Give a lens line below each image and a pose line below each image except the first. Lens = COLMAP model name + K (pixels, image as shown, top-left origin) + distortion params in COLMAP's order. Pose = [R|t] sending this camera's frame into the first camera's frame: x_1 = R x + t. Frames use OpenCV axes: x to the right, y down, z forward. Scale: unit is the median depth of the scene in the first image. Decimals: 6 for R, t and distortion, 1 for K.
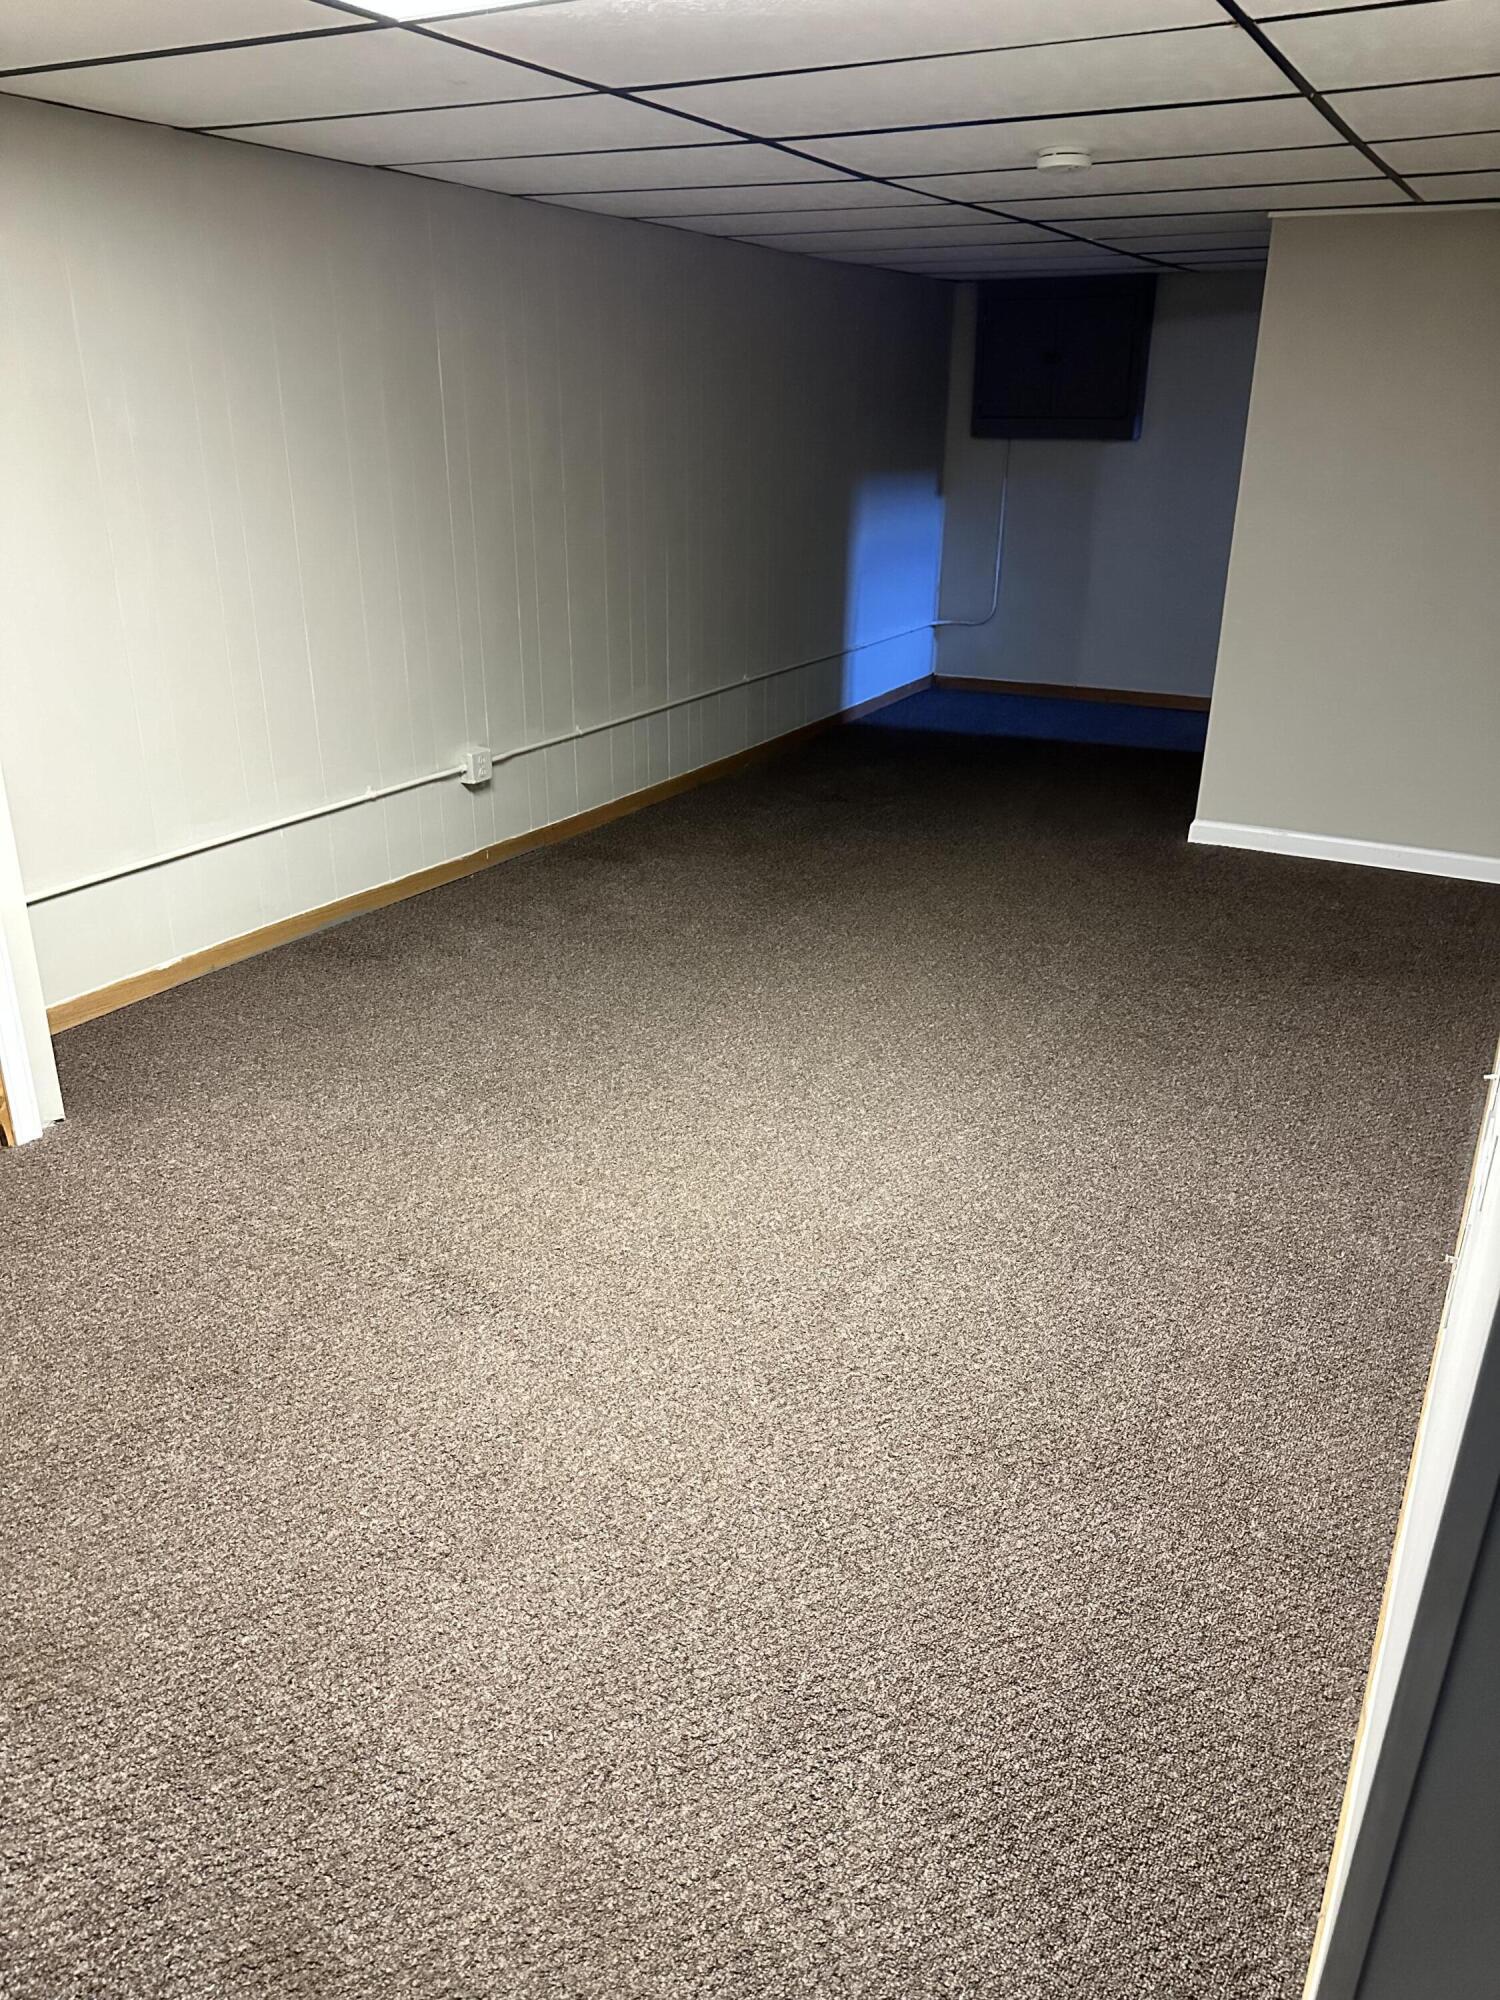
lens RADIAL K [[1419.0, 0, 744.5], [0, 1419.0, 1001.4], [0, 0, 1]] dist [0.077890, -0.146614]
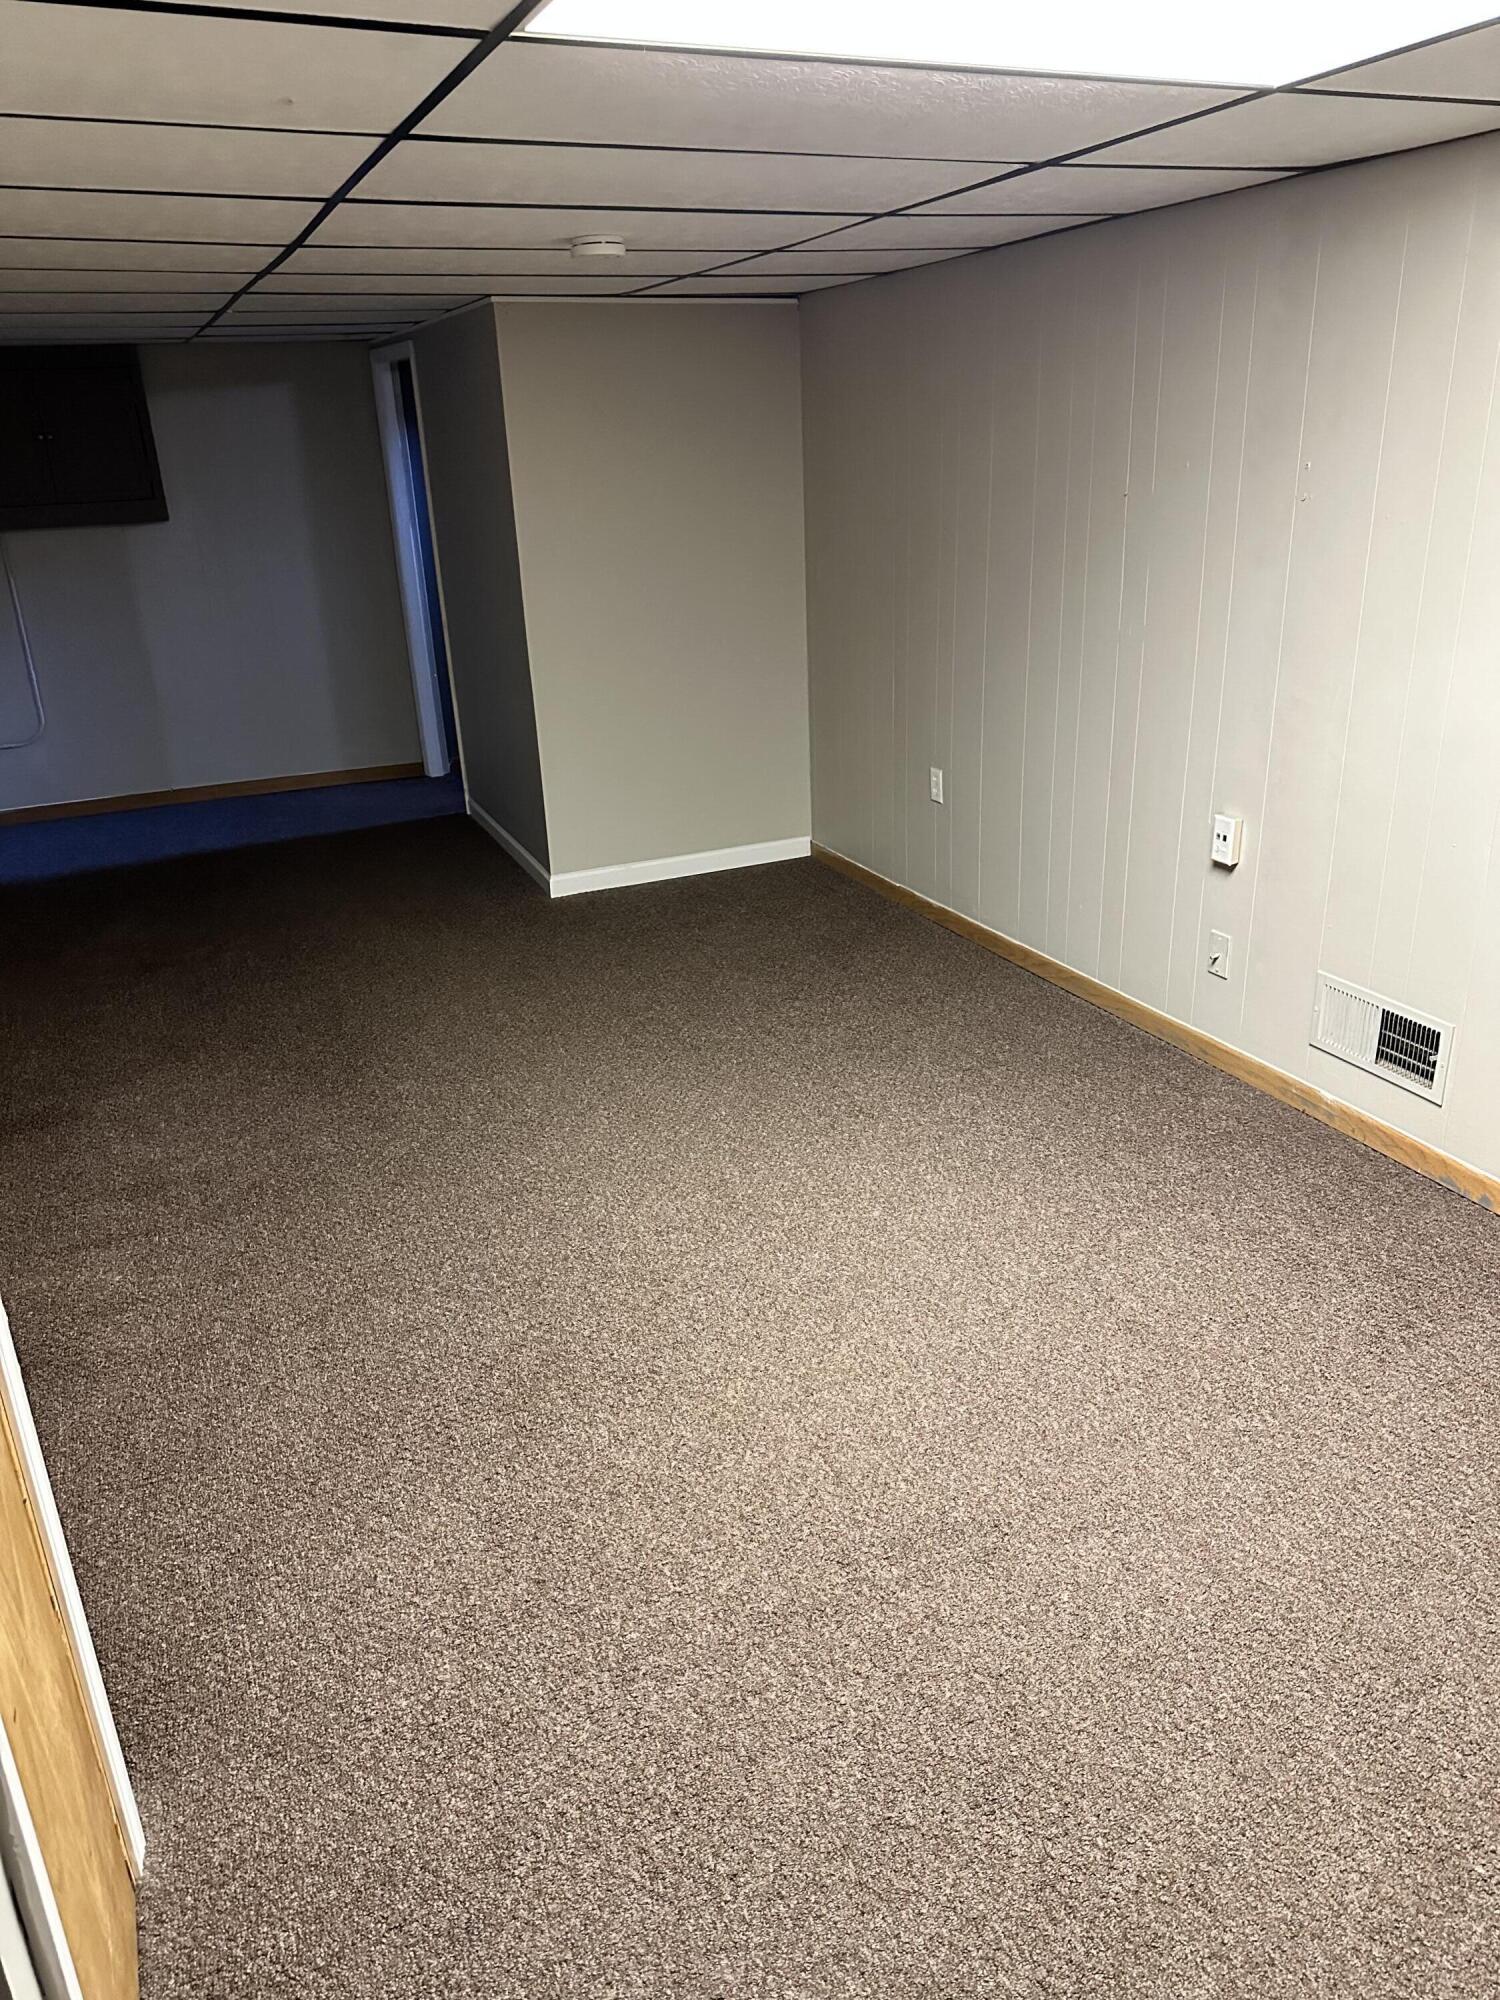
lens RADIAL K [[1419.0, 0, 744.5], [0, 1419.0, 1001.4], [0, 0, 1]] dist [0.077890, -0.146614]
pose [[0.556190, -0.314495, 0.769250, -0.462753], [0.343669, 0.929816, 0.131657, -0.140108], [-0.756667, 0.191141, 0.625237, 0.285747]]
